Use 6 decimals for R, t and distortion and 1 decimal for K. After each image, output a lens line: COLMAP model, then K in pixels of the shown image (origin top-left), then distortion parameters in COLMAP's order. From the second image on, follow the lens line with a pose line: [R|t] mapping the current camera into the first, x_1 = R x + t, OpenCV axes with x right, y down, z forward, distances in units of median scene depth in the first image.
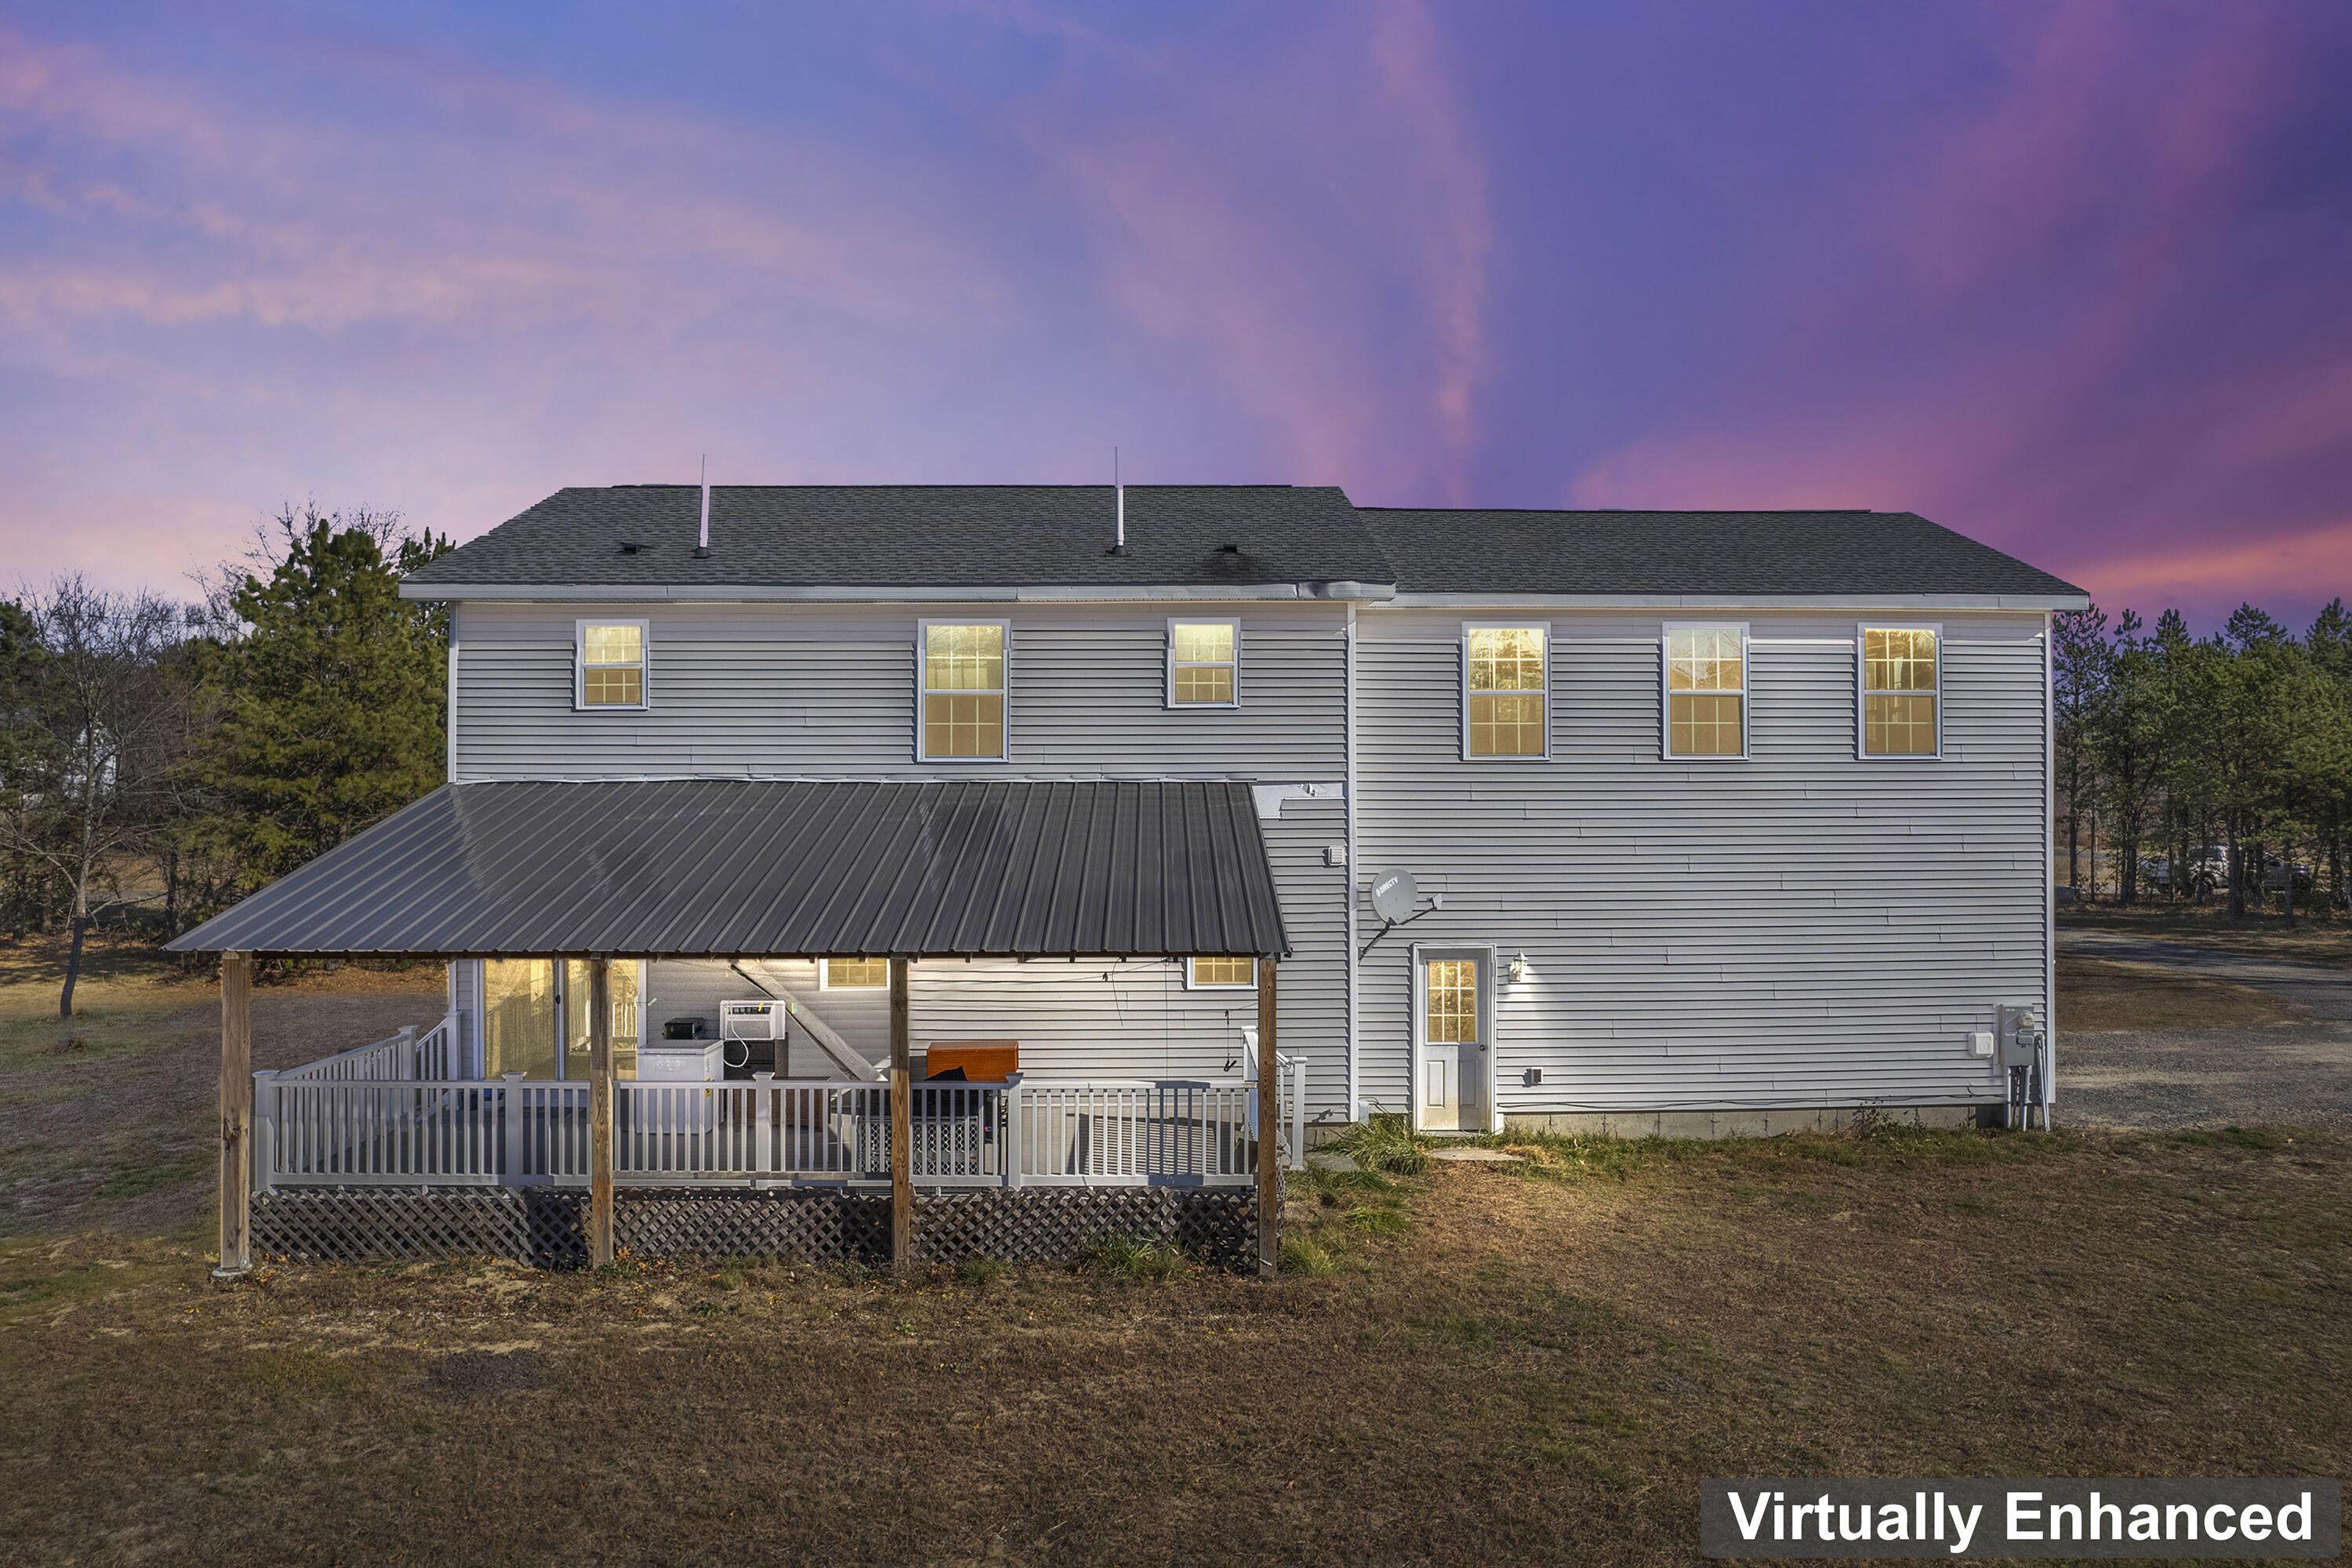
lens RADIAL K [[1500.3, 0, 1176.0], [0, 1500.3, 784.0], [0, 0, 1]] dist [-0.035242, 0.003839]
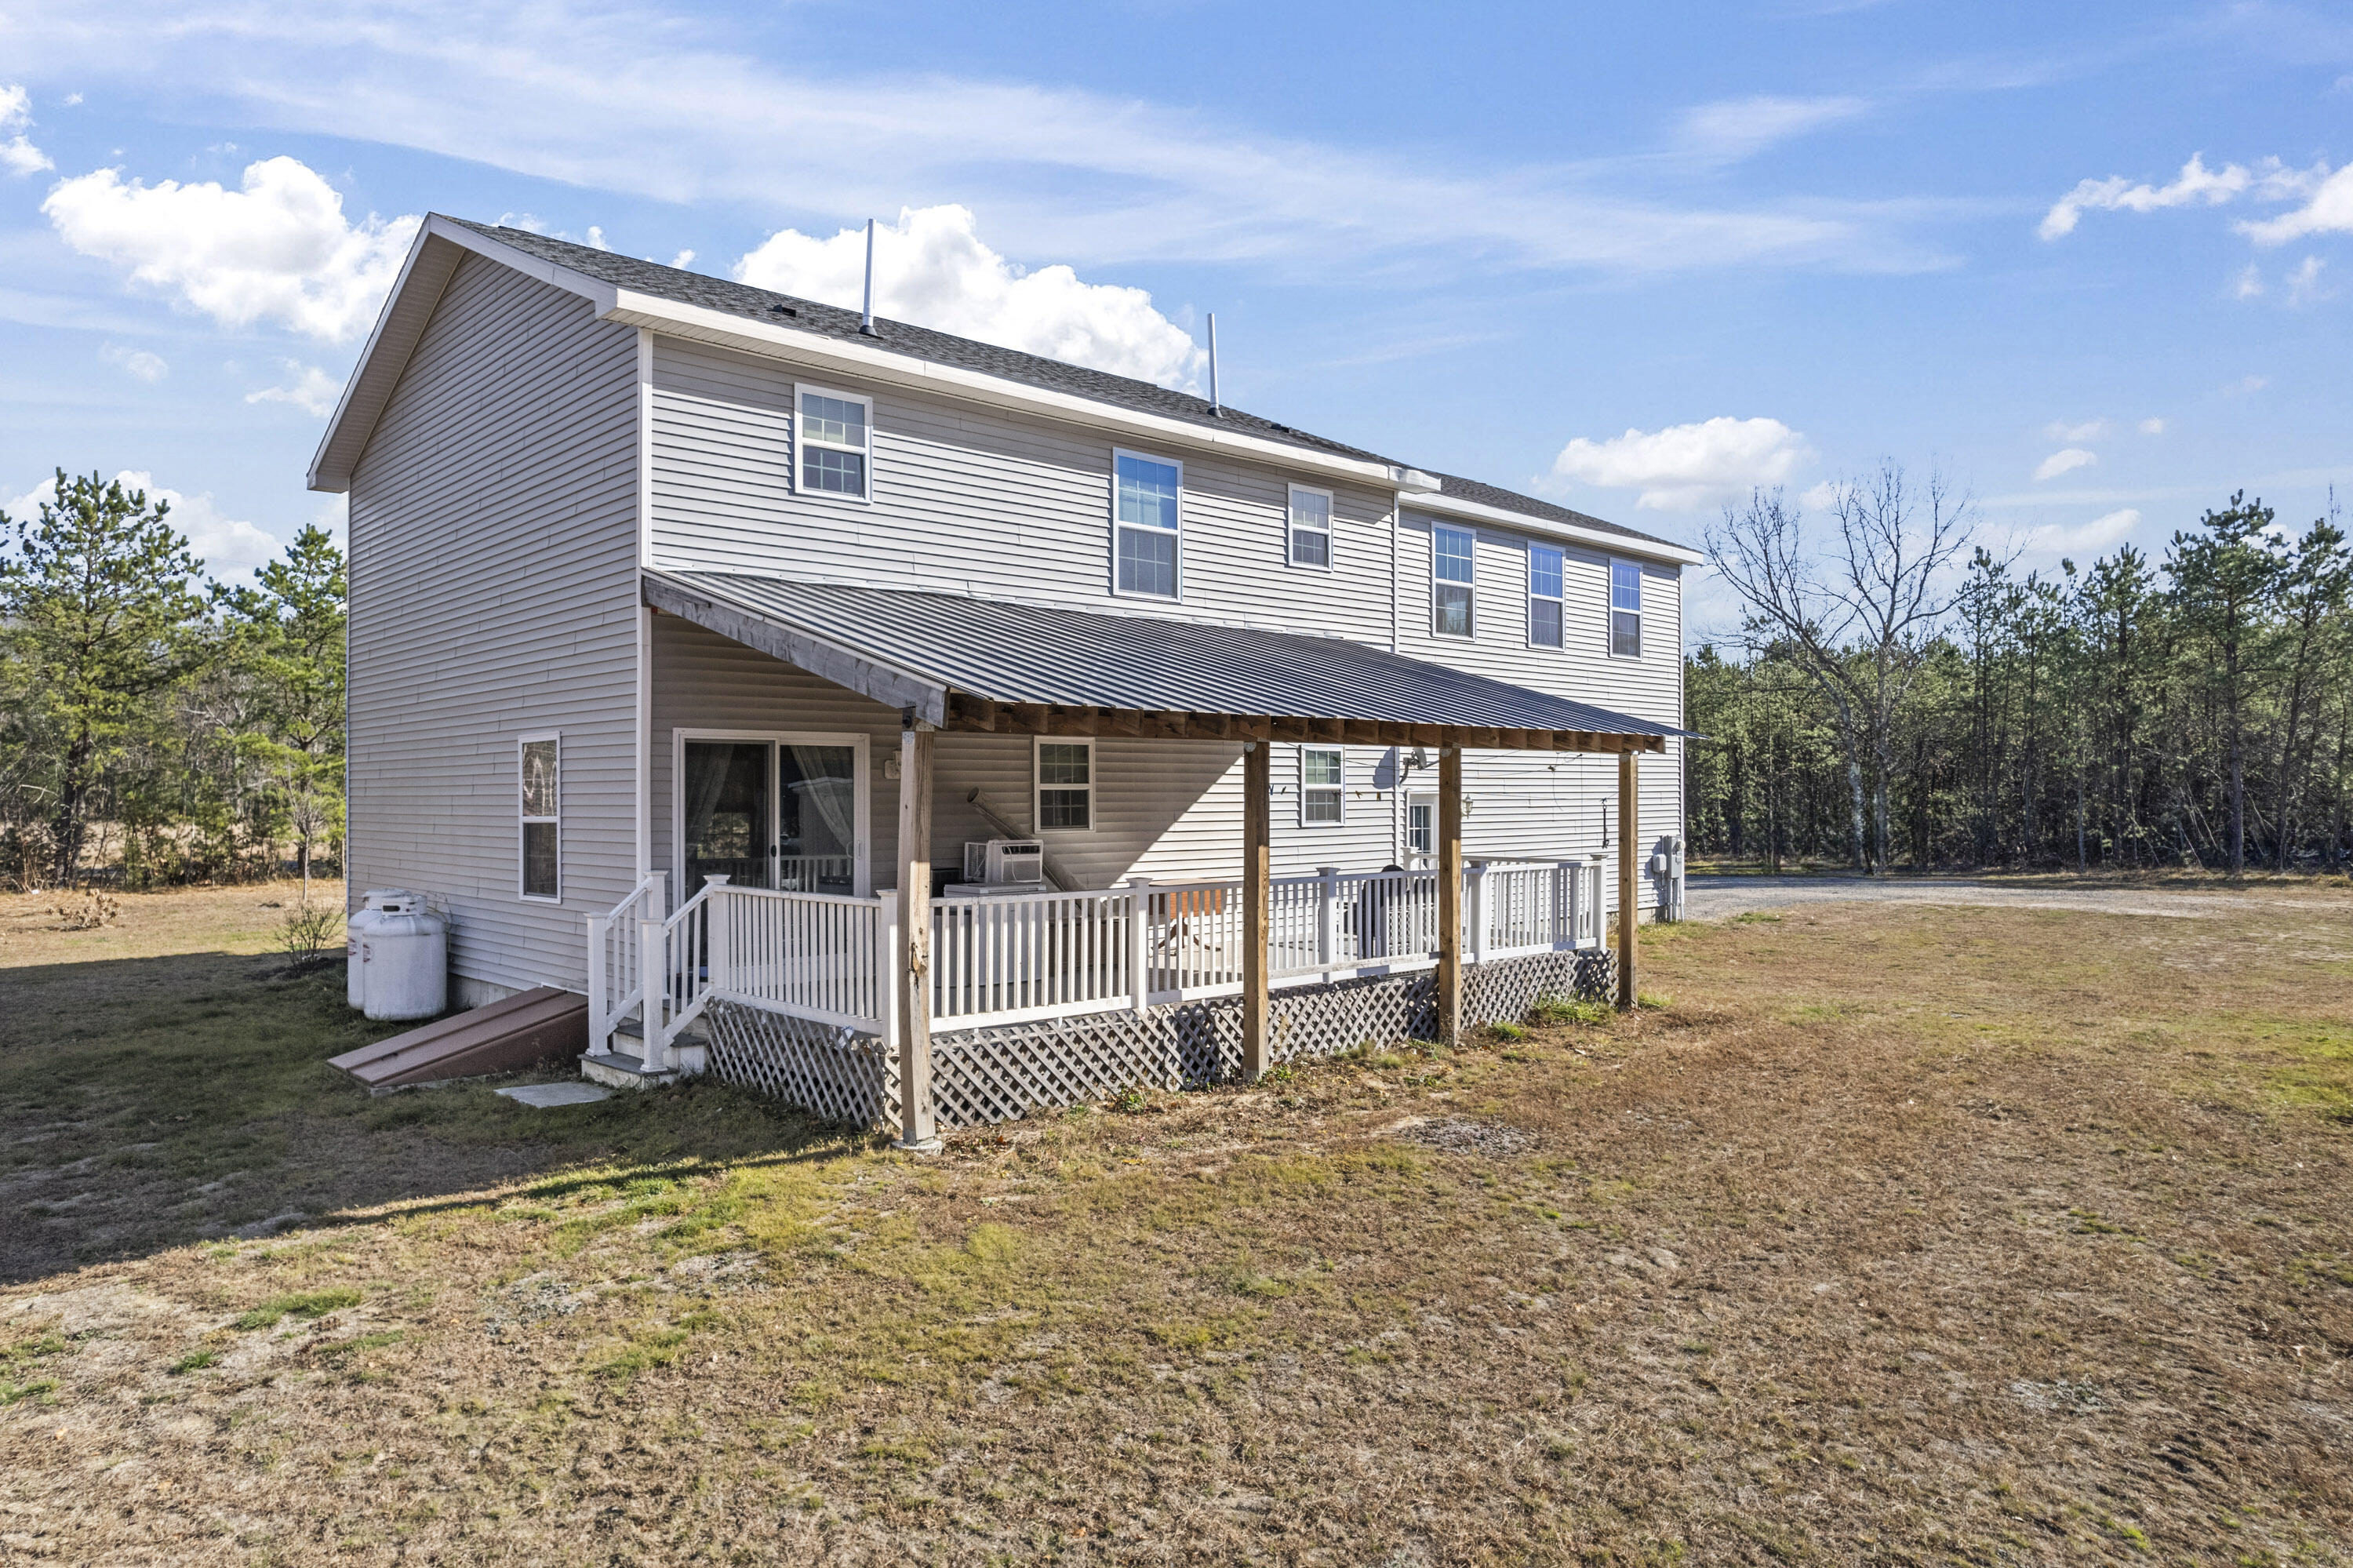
lens RADIAL K [[1497.6, 0, 1176.7], [0, 1497.6, 816.1], [0, 0, 1]] dist [-0.073851, 0.069814]
pose [[0.704974, -0.012280, 0.709127, -1.031753], [-0.003721, 0.999772, 0.021013, 0.134117], [-0.709224, -0.017453, 0.704767, 0.350886]]
